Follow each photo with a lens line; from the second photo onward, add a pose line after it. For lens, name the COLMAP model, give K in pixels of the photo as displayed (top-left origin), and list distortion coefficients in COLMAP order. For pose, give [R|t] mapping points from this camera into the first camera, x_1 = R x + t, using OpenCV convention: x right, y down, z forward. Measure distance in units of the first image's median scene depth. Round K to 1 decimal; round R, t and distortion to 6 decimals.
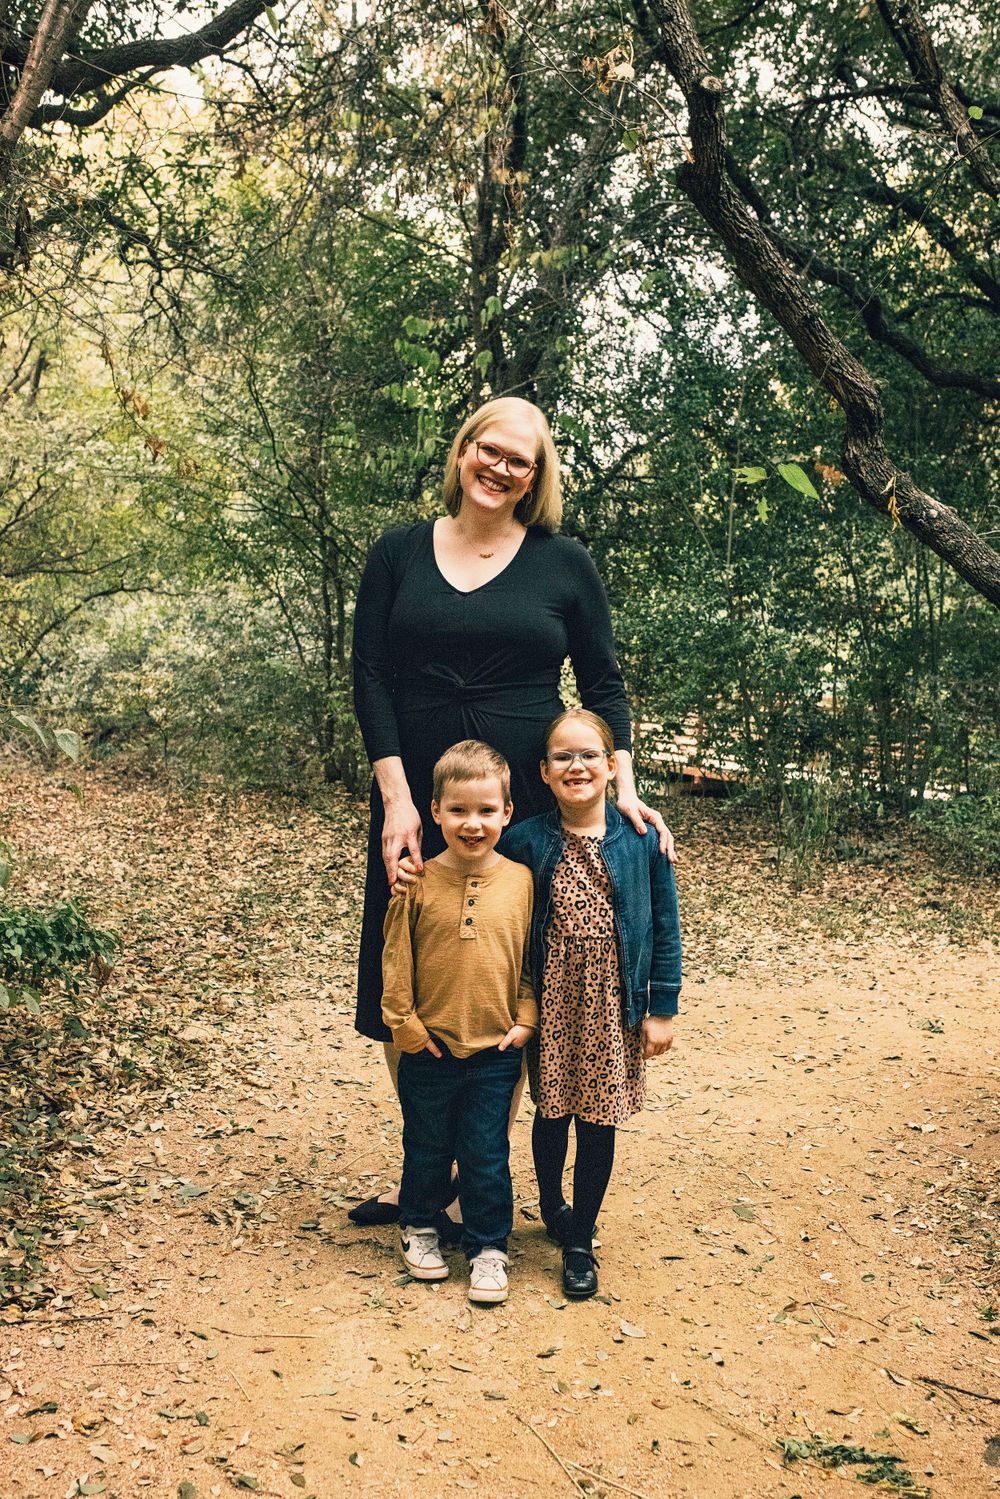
lens RADIAL K [[1409.5, 0, 500.9], [0, 1409.5, 753.8], [0, 0, 1]] dist [0.007753, 0.000000]
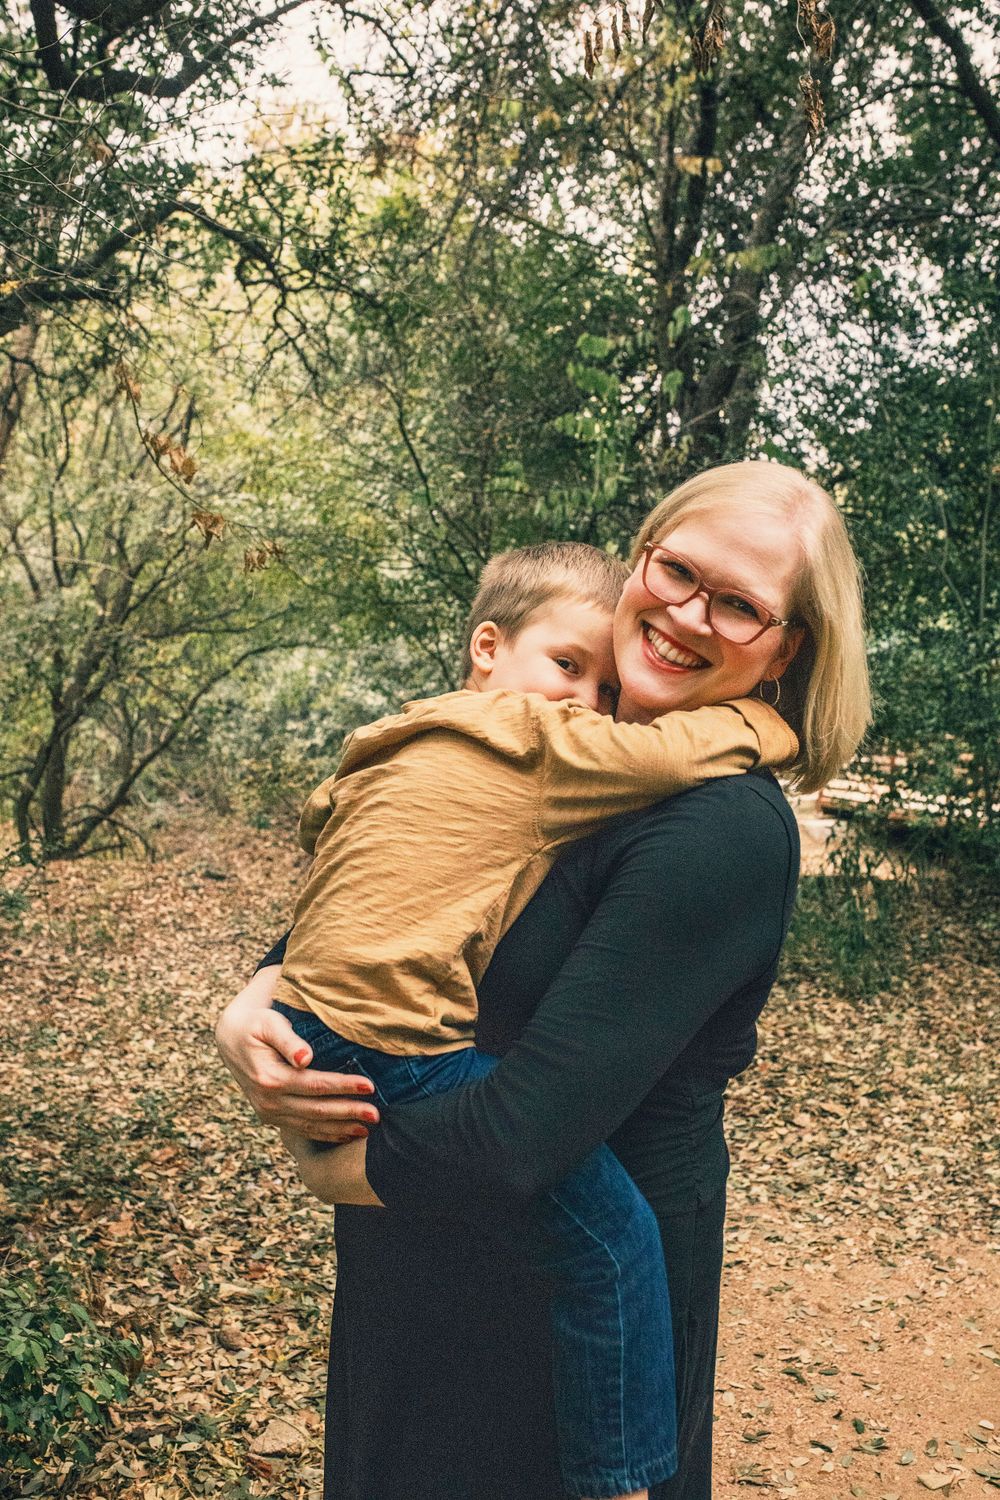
lens RADIAL K [[1410.5, 0, 504.1], [0, 1410.5, 749.8], [0, 0, 1]] dist [0.007753, 0.000000]
pose [[0.992684, -0.016841, -0.119565, -0.013681], [0.013916, 0.999584, -0.025252, -0.036298], [0.119940, 0.023404, 0.992505, 0.142572]]
